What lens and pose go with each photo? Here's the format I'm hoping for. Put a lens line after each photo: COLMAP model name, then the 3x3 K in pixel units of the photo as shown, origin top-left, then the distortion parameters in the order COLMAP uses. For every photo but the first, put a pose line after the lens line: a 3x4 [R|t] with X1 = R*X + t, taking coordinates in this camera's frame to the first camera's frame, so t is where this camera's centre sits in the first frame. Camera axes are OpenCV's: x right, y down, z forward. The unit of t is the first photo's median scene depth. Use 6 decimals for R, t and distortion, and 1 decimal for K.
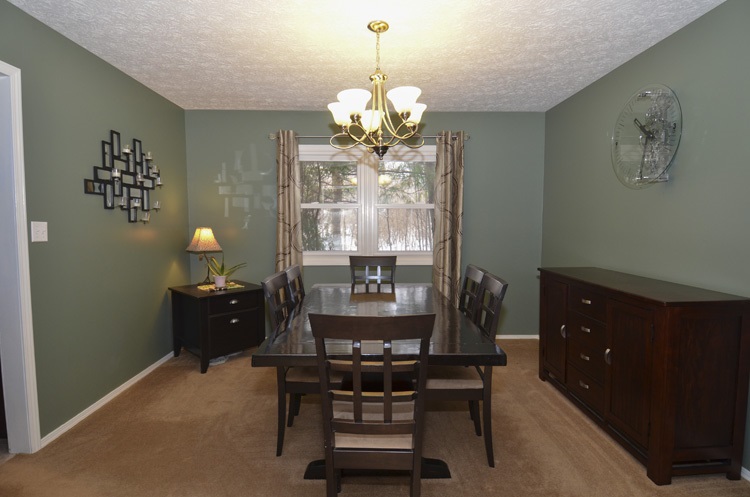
lens RADIAL K [[396.6, 0, 378.0], [0, 396.6, 251.0], [0, 0, 1]] dist [0.016085, -0.007125]
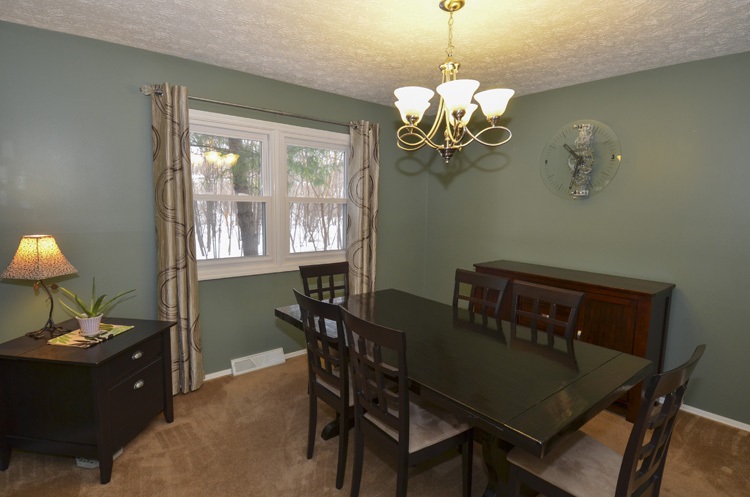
lens RADIAL K [[396.6, 0, 379.8], [0, 396.6, 252.6], [0, 0, 1]] dist [0.016085, -0.007125]
pose [[0.773909, -0.062316, 0.630223, -0.453531], [0.026463, 0.997460, 0.066132, -0.063559], [-0.632744, -0.034503, 0.773592, 0.279582]]
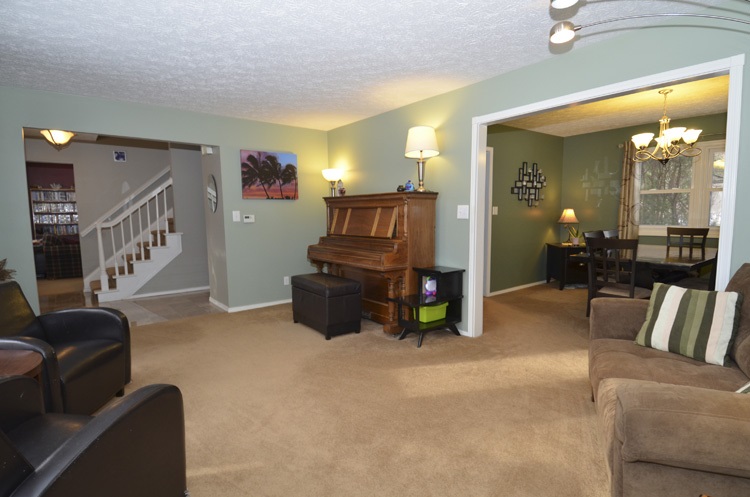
lens RADIAL K [[396.6, 0, 374.4], [0, 396.6, 254.5], [0, 0, 1]] dist [0.016085, -0.007125]
pose [[0.596015, 0.077454, -0.799229, 0.461729], [-0.039587, 0.996961, 0.067095, 0.056422], [0.801997, -0.008350, 0.597270, -0.710424]]
